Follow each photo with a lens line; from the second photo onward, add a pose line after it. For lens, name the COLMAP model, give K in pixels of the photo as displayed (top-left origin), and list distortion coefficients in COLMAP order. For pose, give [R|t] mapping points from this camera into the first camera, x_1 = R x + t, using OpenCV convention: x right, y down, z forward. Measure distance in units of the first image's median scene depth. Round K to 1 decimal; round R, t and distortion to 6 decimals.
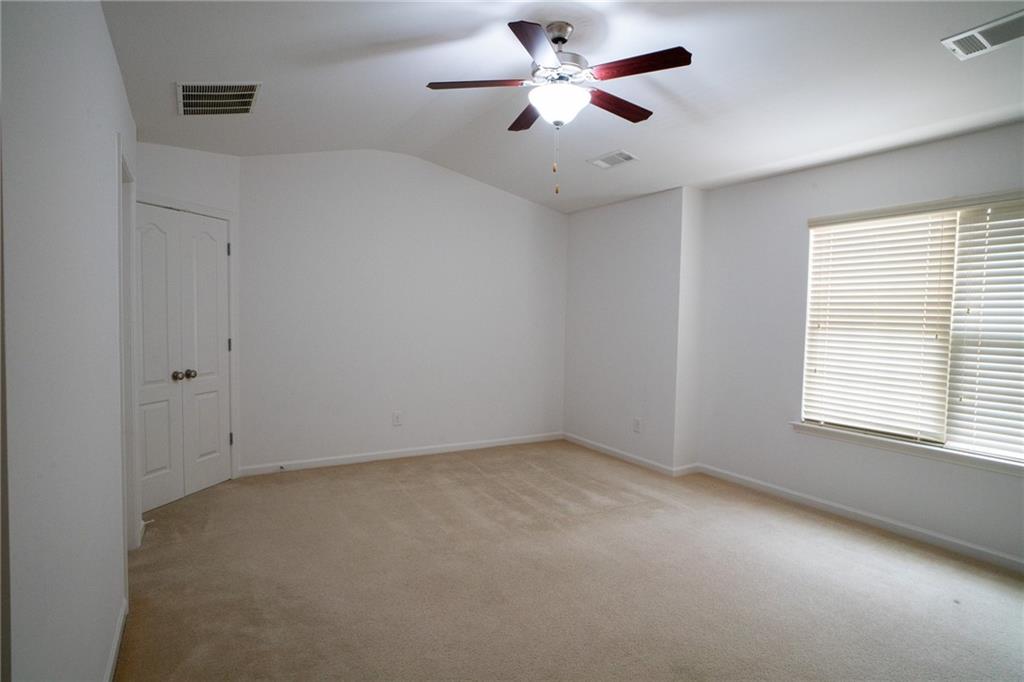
lens RADIAL K [[535.6, 0, 507.5], [0, 535.6, 340.2], [0, 0, 1]] dist [-0.041932, 0.020160]
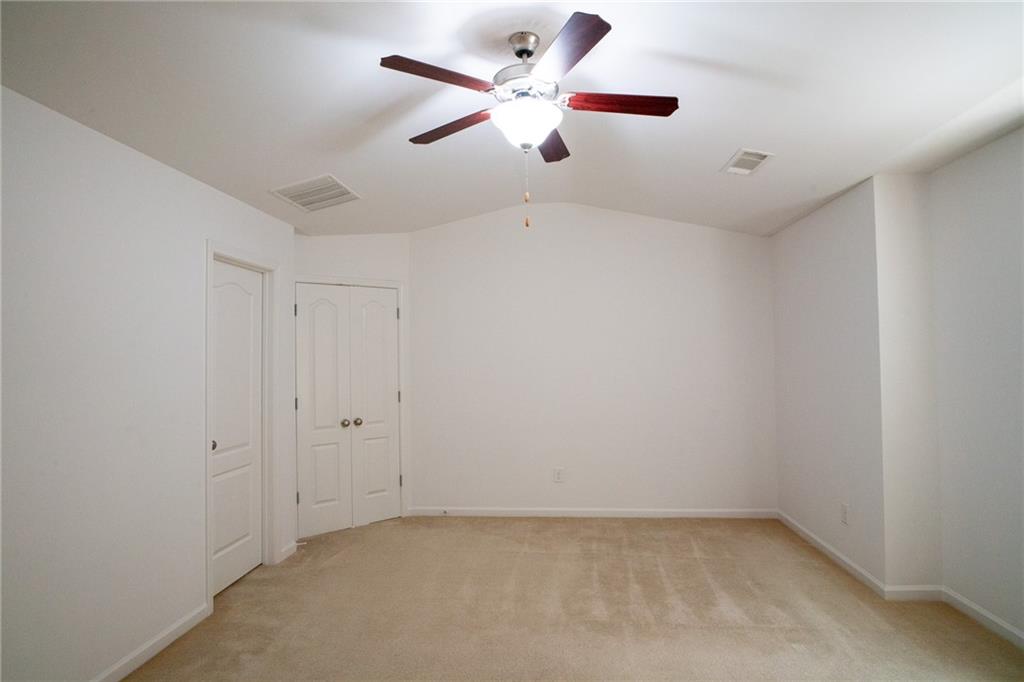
lens RADIAL K [[535.6, 0, 507.5], [0, 535.6, 340.2], [0, 0, 1]] dist [-0.041932, 0.020160]
pose [[0.827711, -0.049942, -0.558927, 0.335628], [0.000334, 0.996075, -0.088509, -0.010893], [0.561154, 0.073073, 0.824480, 0.184158]]
